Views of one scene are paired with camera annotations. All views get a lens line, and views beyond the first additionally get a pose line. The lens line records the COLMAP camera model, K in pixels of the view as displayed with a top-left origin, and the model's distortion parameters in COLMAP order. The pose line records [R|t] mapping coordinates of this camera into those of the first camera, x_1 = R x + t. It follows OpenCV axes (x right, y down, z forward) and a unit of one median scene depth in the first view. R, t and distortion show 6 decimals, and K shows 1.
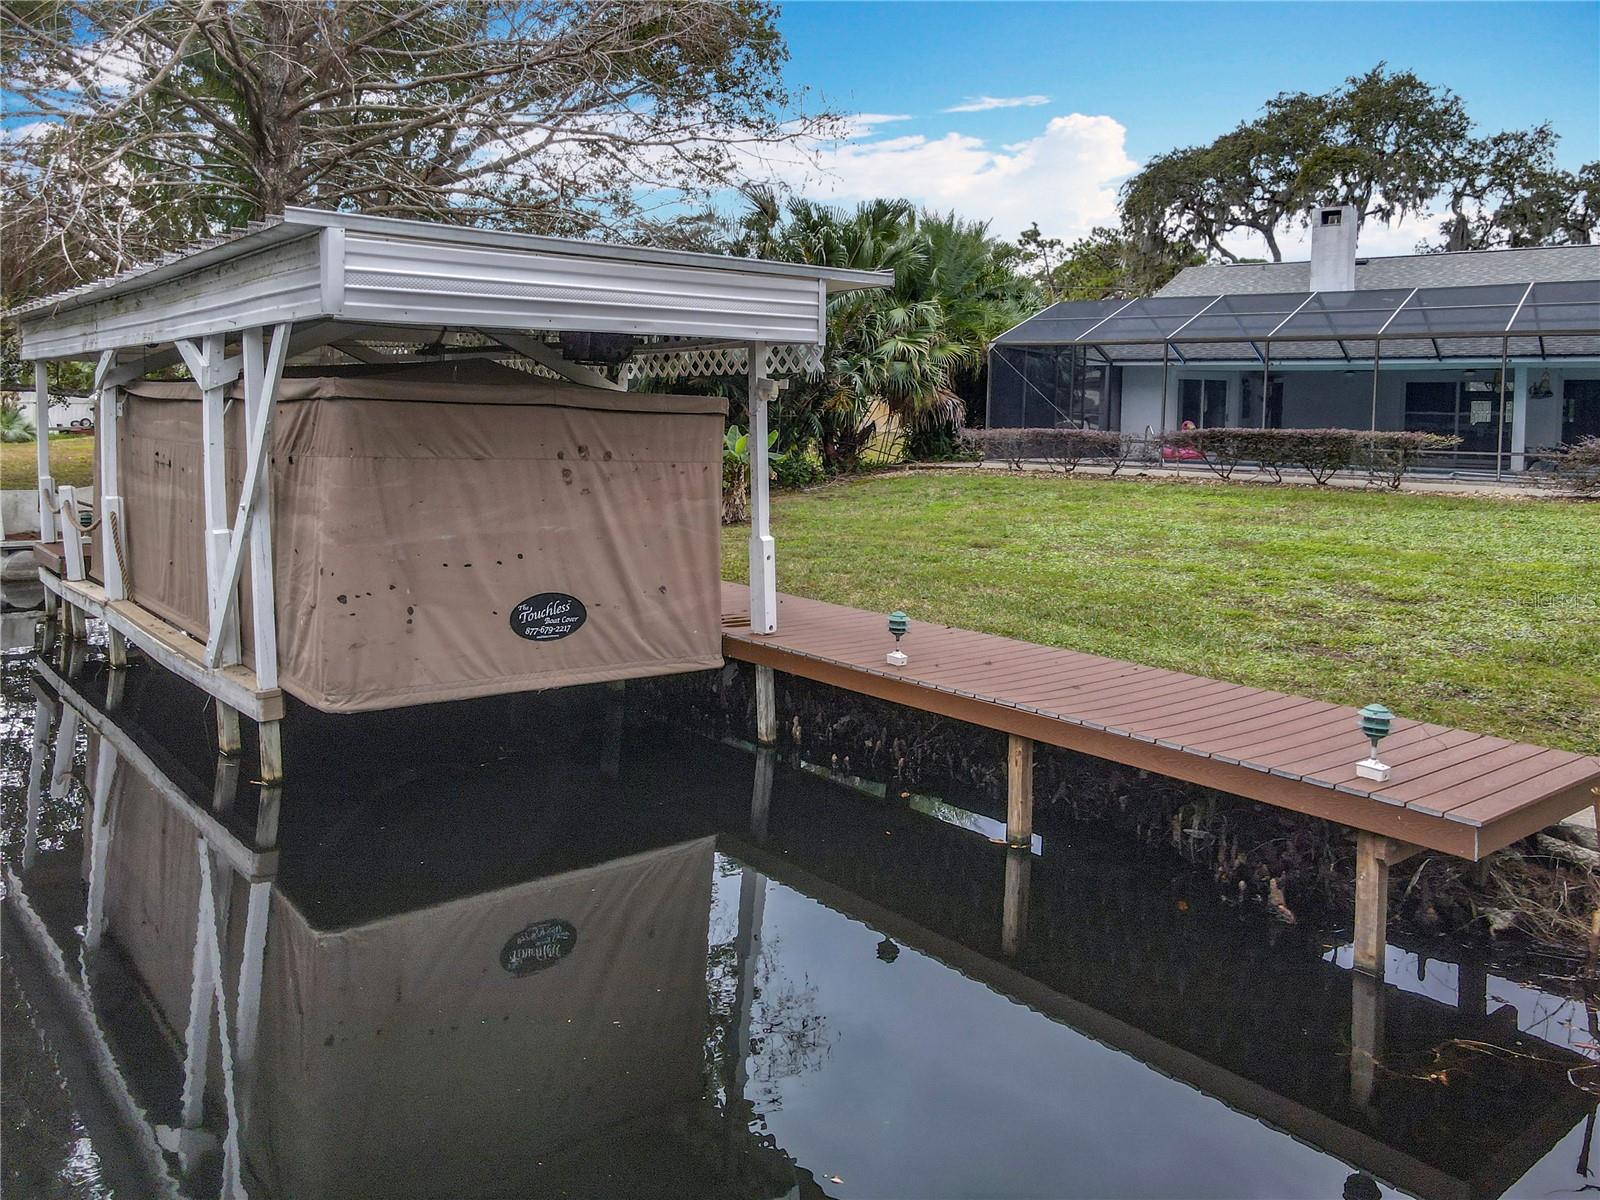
lens RADIAL K [[1153.2, 0, 803.3], [0, 1153.2, 577.5], [0, 0, 1]] dist [0.031085, -0.004308]
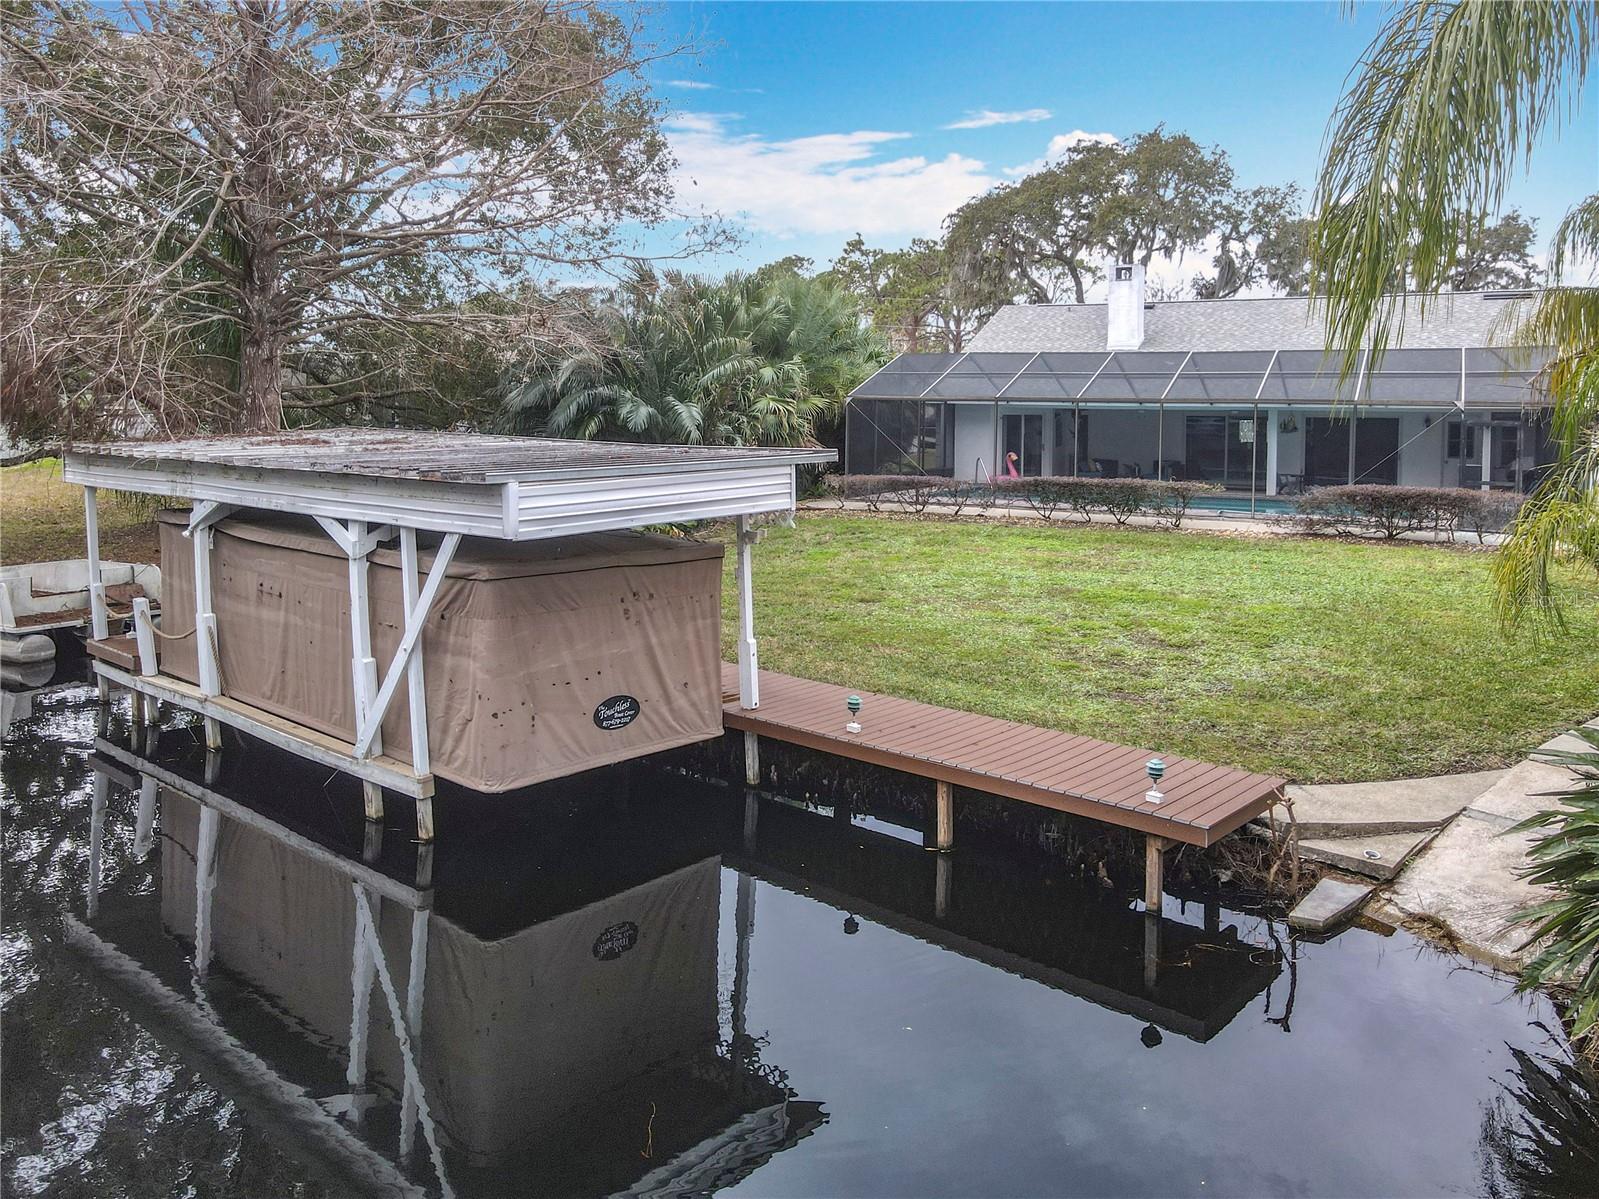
lens RADIAL K [[1155.6, 0, 827.5], [0, 1155.6, 597.4], [0, 0, 1]] dist [0.009944, 0.006932]
pose [[0.985068, -0.030989, 0.169351, -0.180551], [0.025998, 0.999162, 0.031614, -0.131518], [-0.170189, -0.026739, 0.985049, -0.402258]]
